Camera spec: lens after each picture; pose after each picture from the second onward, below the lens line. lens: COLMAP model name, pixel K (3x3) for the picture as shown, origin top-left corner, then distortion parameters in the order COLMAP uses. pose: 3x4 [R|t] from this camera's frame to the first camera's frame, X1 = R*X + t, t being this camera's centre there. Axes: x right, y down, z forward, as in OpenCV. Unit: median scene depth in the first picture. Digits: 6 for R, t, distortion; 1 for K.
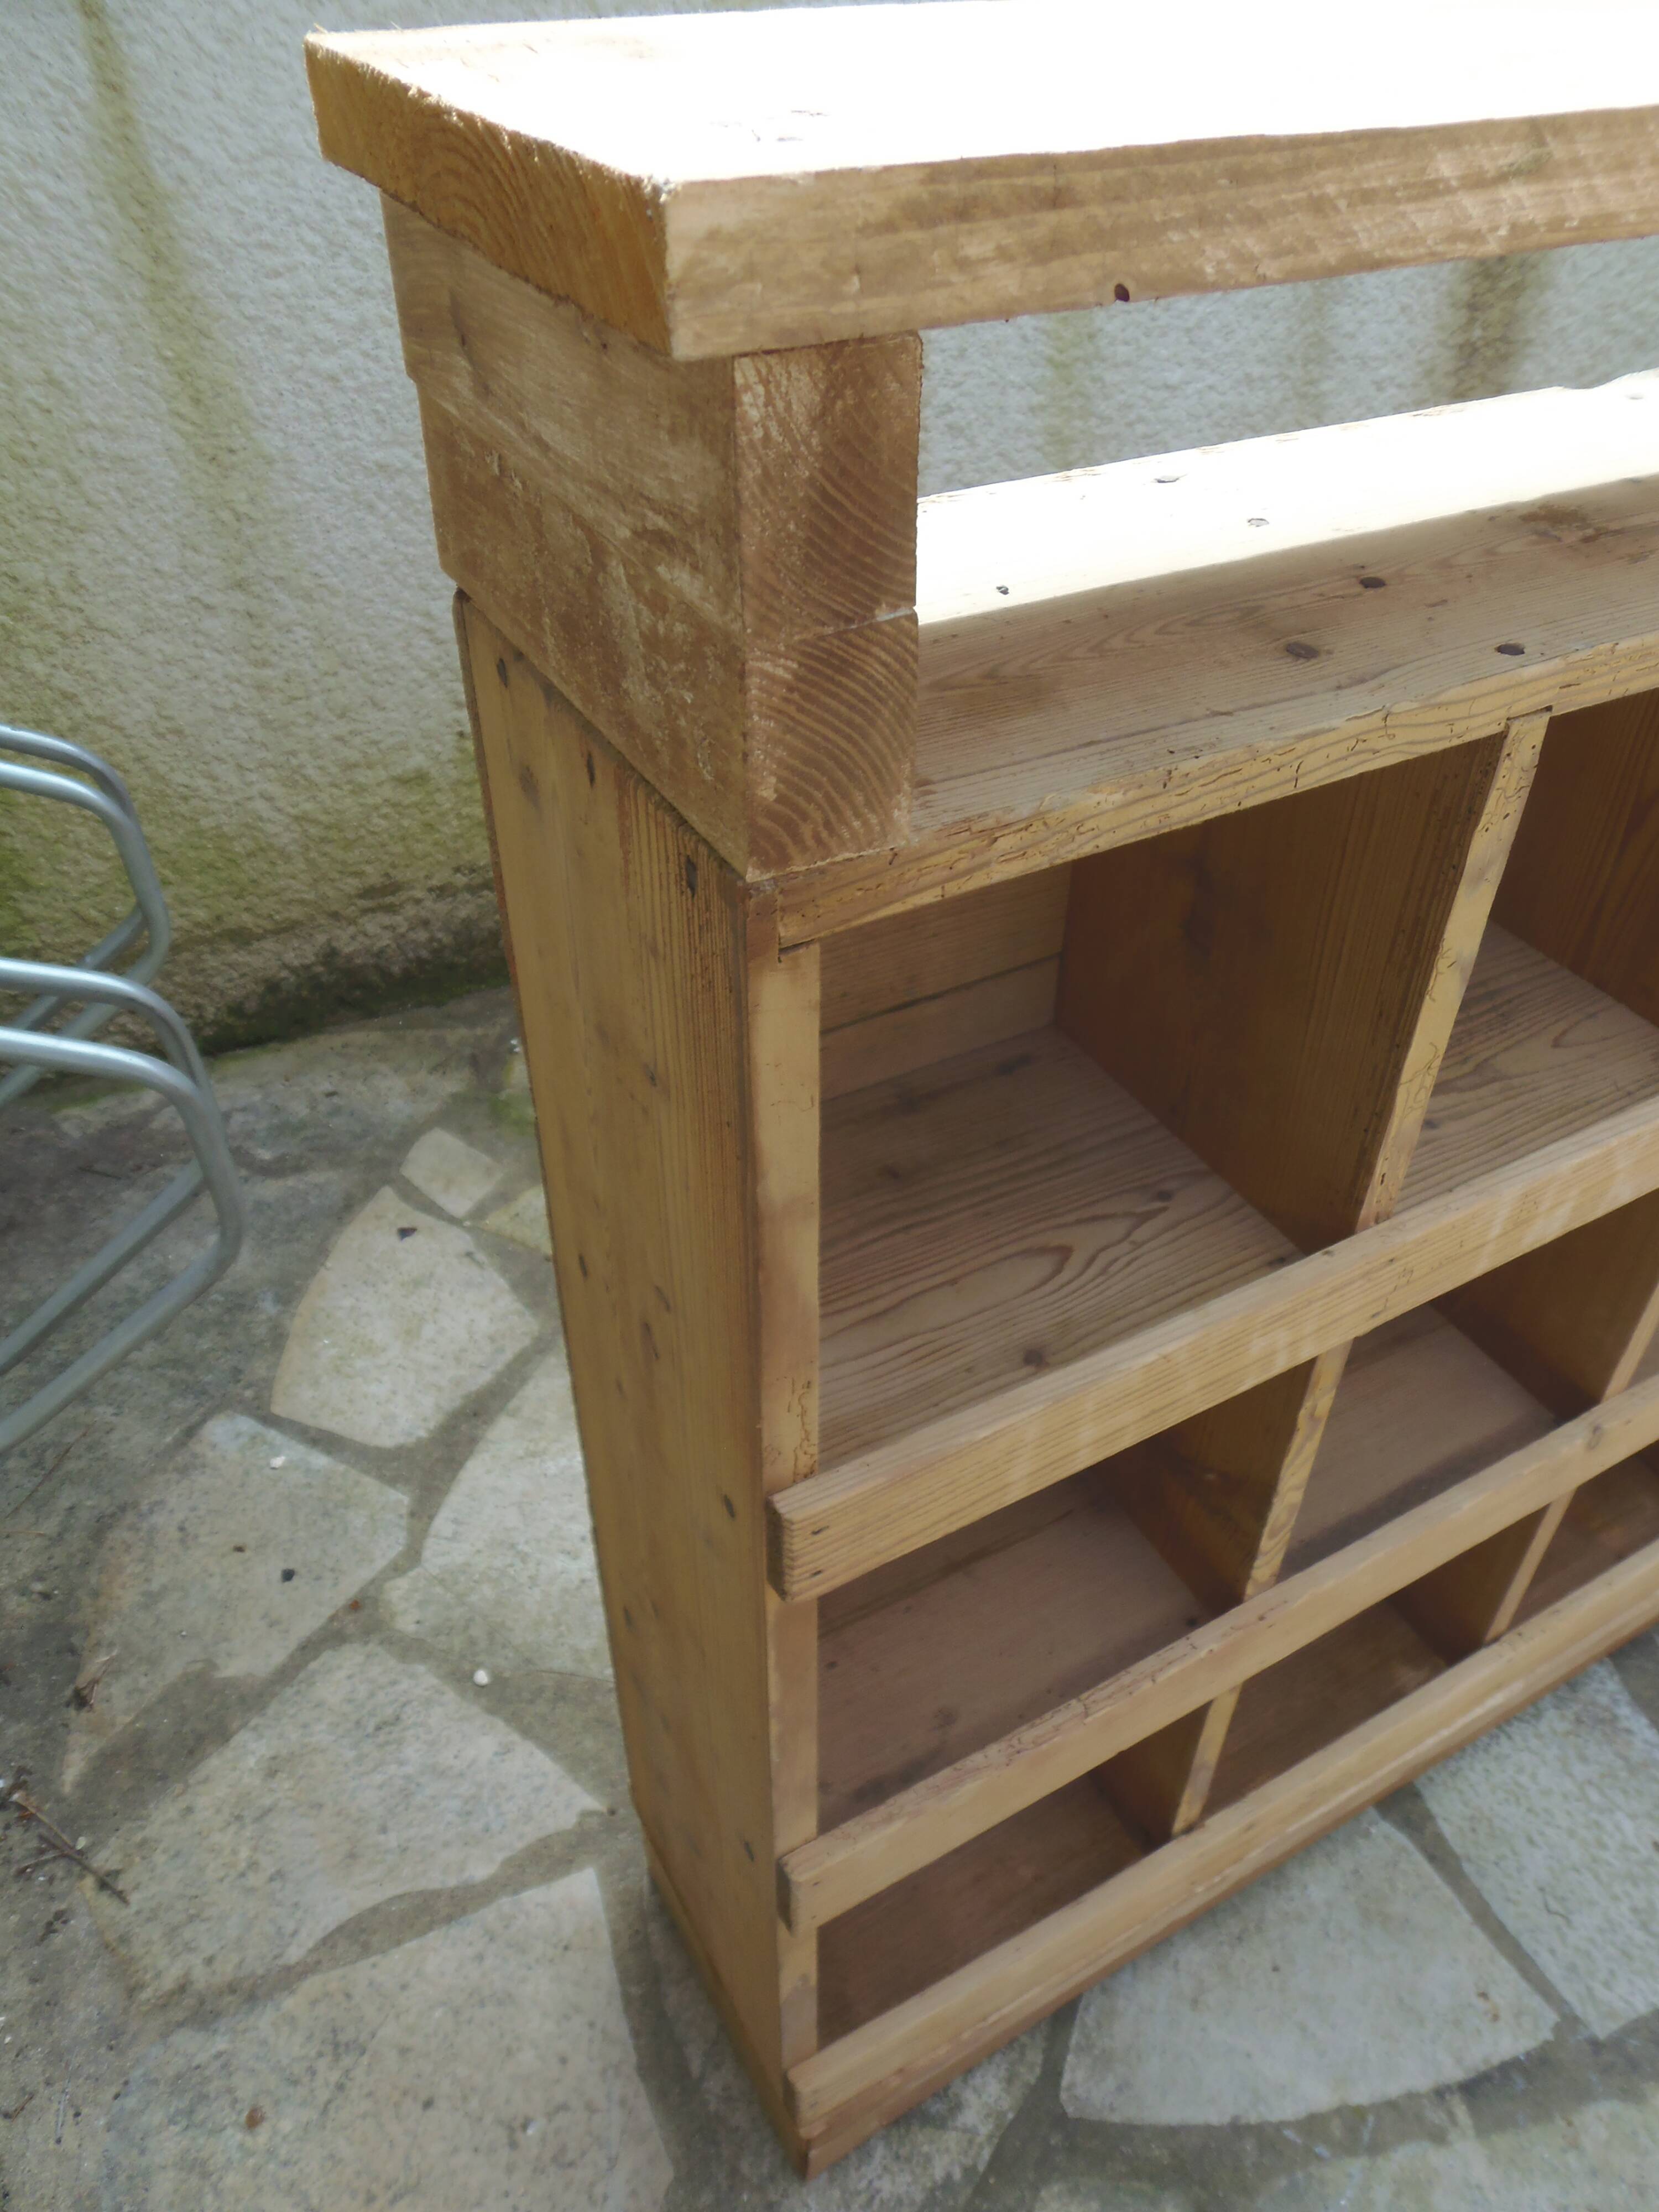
lens RADIAL K [[1631.8, 0, 856.9], [0, 1631.8, 1110.6], [0, 0, 1]] dist [-0.042818, 0.021767]
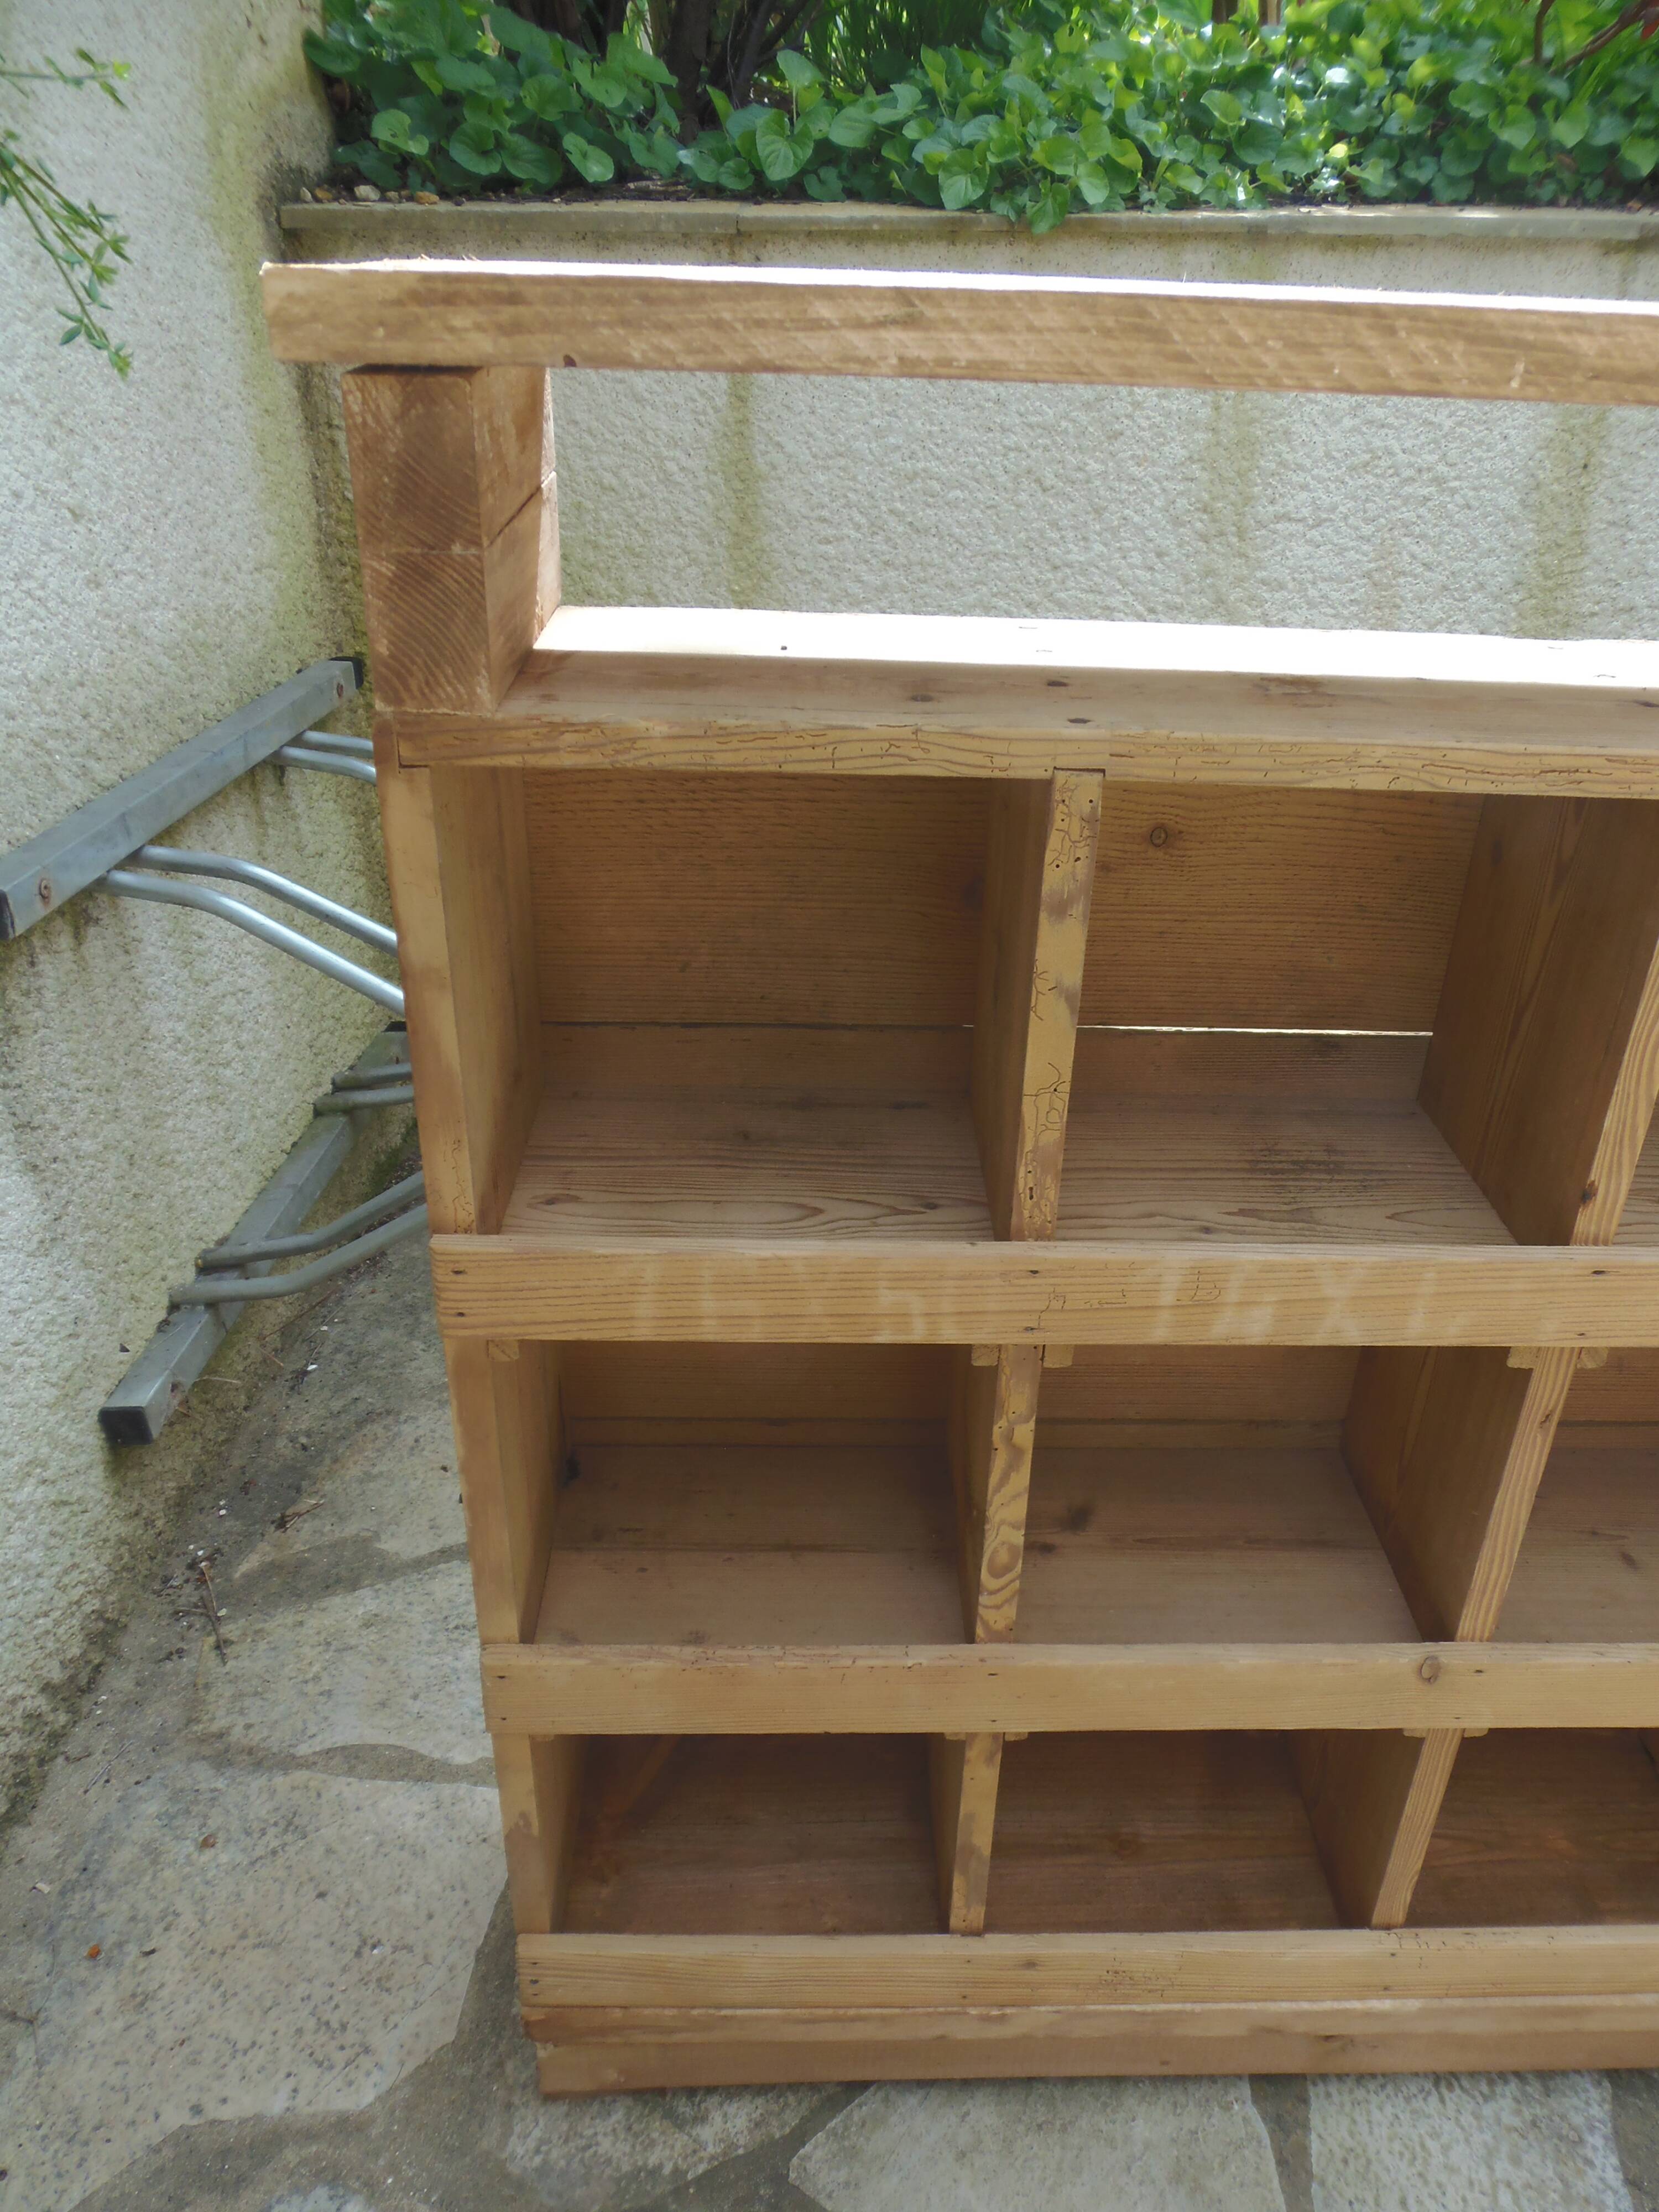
lens RADIAL K [[1625.8, 0, 867.4], [0, 1625.8, 1120.7], [0, 0, 1]] dist [-0.028070, -0.002285]
pose [[0.881148, 0.235617, -0.409954, 0.426728], [-0.314896, 0.939179, -0.137050, 0.117879], [0.352729, 0.249854, 0.901751, -0.063542]]
